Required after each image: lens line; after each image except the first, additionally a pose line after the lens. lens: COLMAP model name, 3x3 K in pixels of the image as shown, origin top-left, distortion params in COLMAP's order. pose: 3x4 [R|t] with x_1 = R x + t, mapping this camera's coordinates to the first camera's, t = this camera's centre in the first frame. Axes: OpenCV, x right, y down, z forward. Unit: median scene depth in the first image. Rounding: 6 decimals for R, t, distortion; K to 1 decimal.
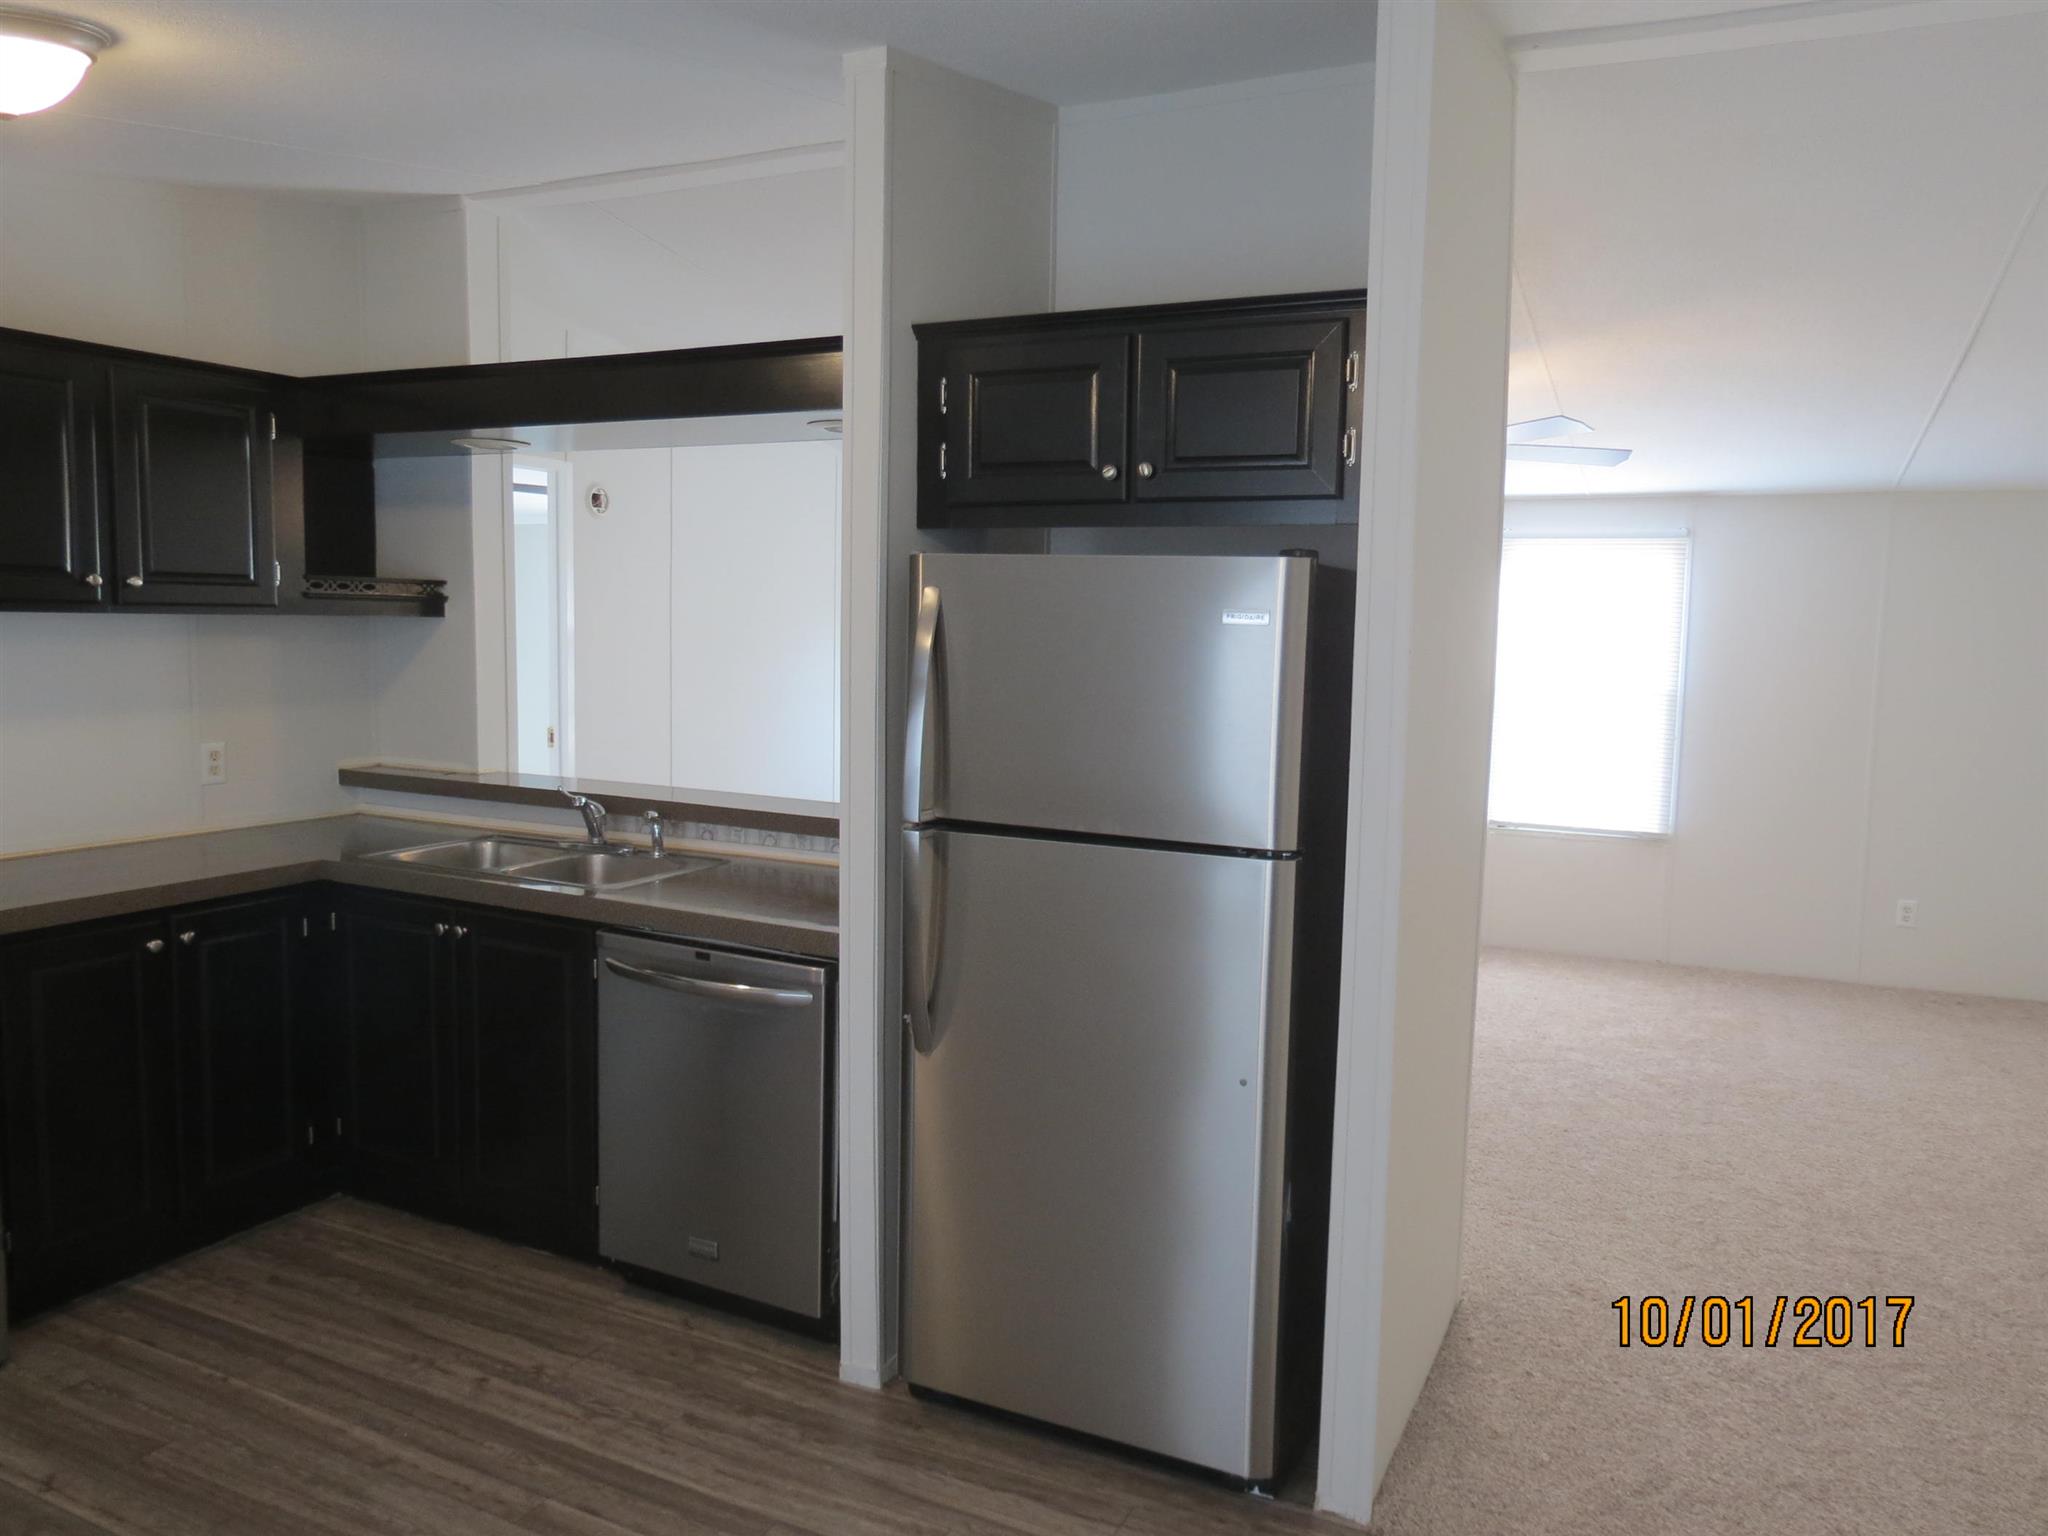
lens RADIAL K [[1463.6, 0, 954.3], [0, 1463.6, 769.7], [0, 0, 1]] dist [-0.005368, 0.001669]
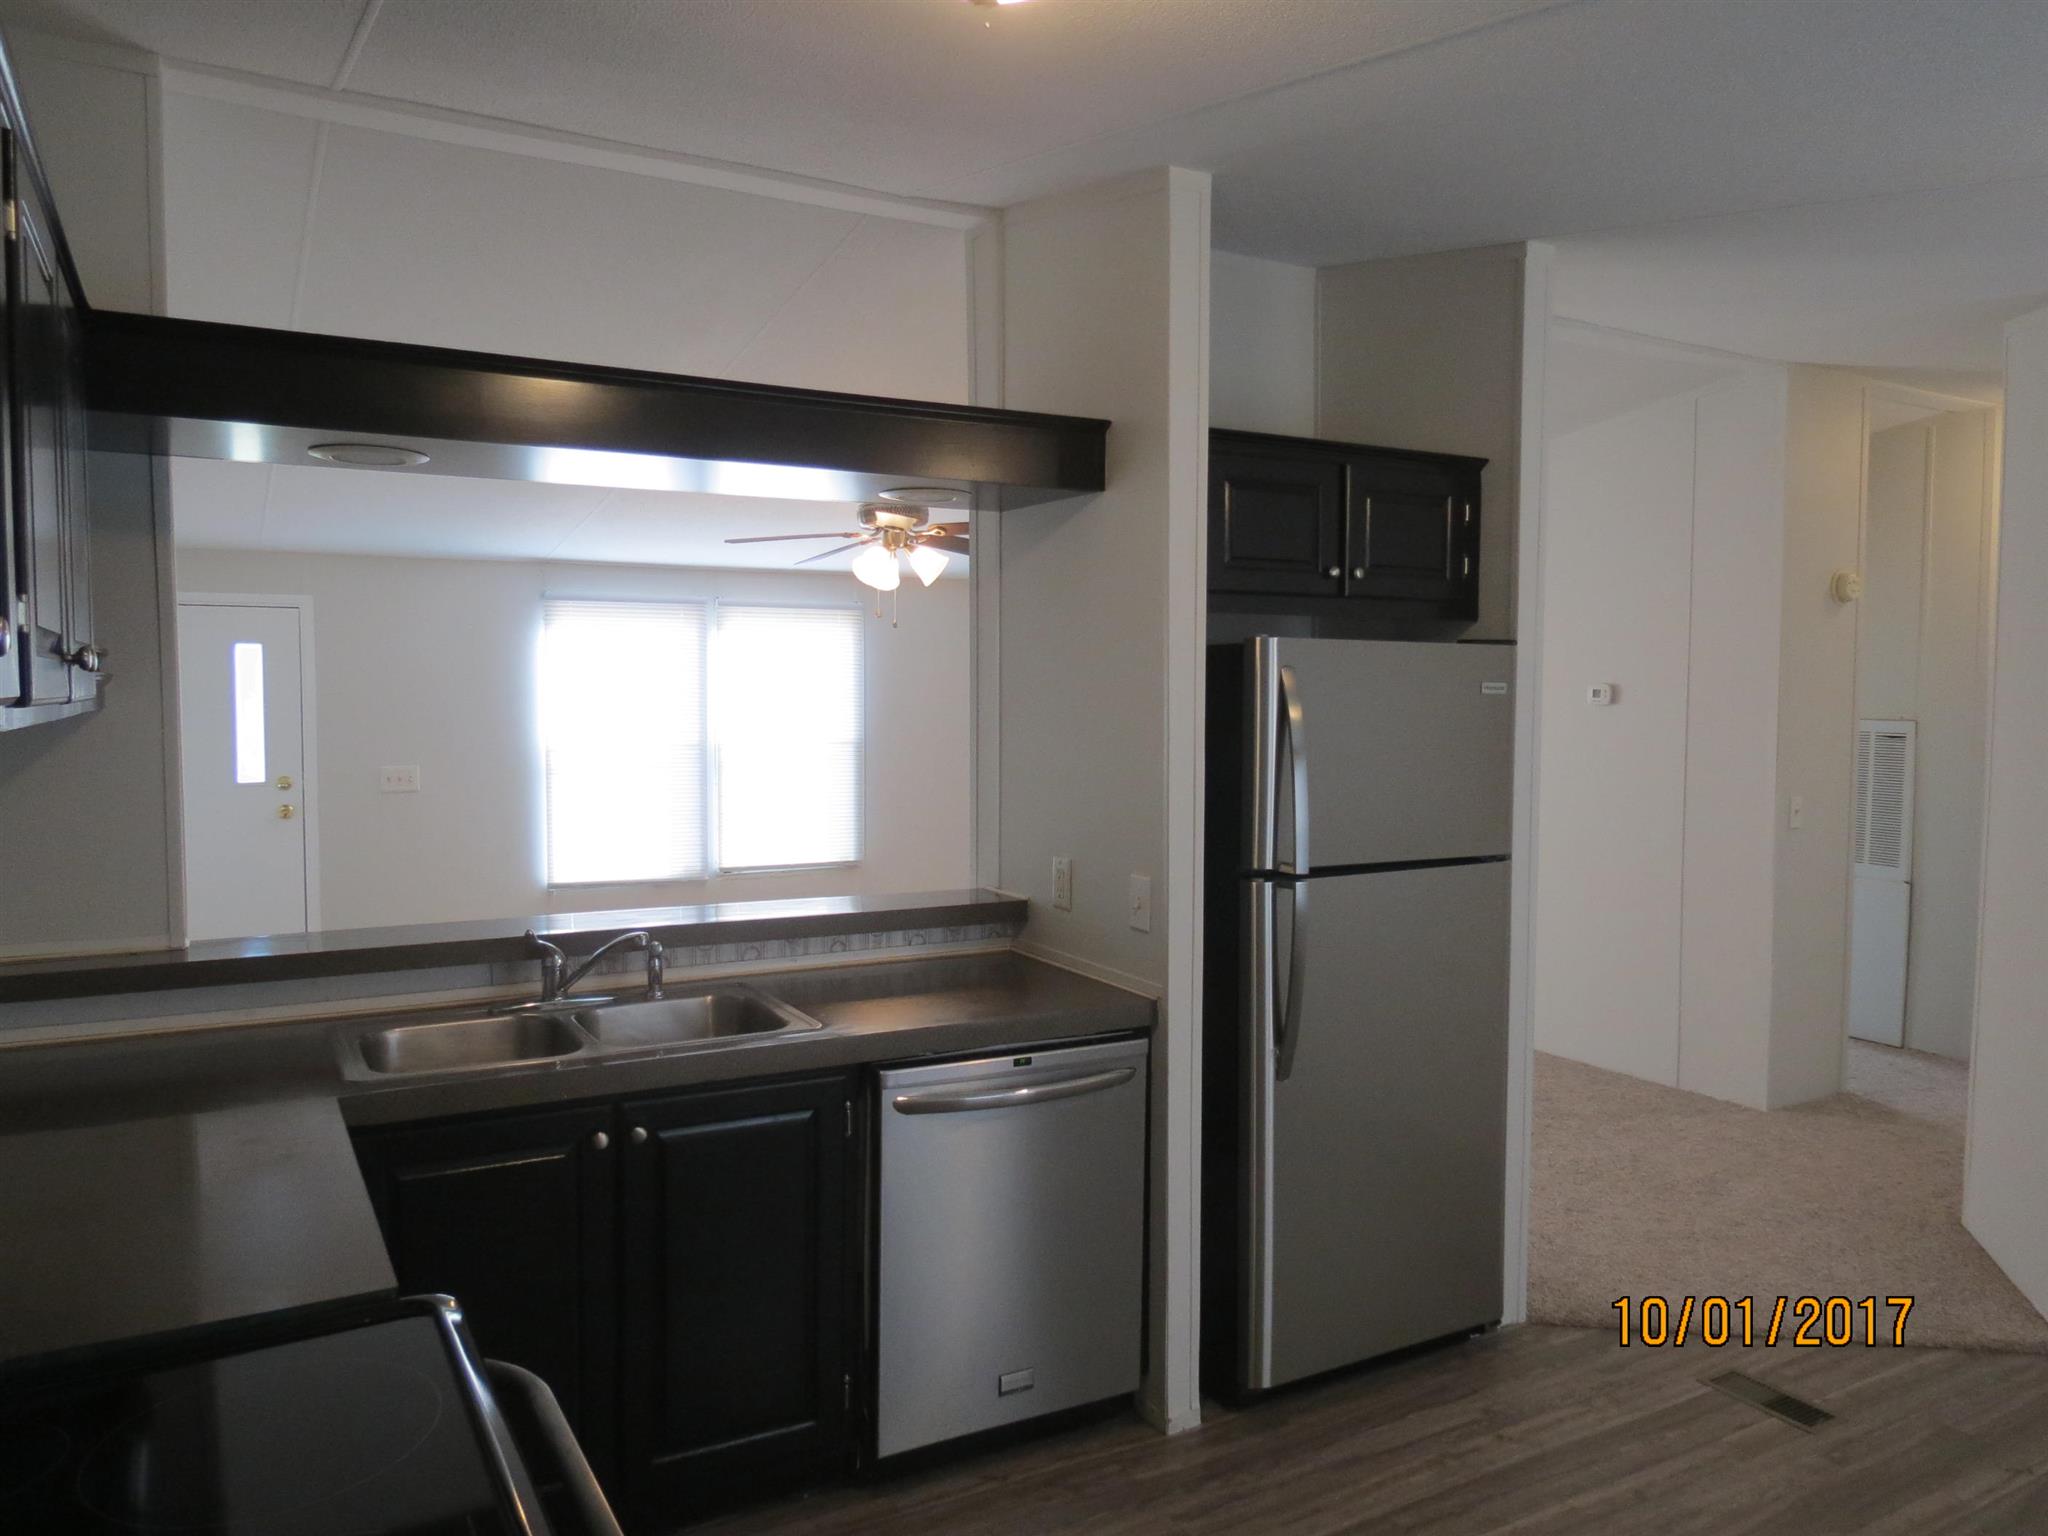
lens RADIAL K [[1483.7, 0, 1024.0], [0, 1483.7, 768.0], [0, 0, 1]] dist [-0.020704, 0.000208]
pose [[0.546609, -0.065367, 0.834833, -1.053663], [0.096662, 0.995210, 0.014635, -0.079800], [-0.831790, 0.072697, 0.550309, 0.524569]]
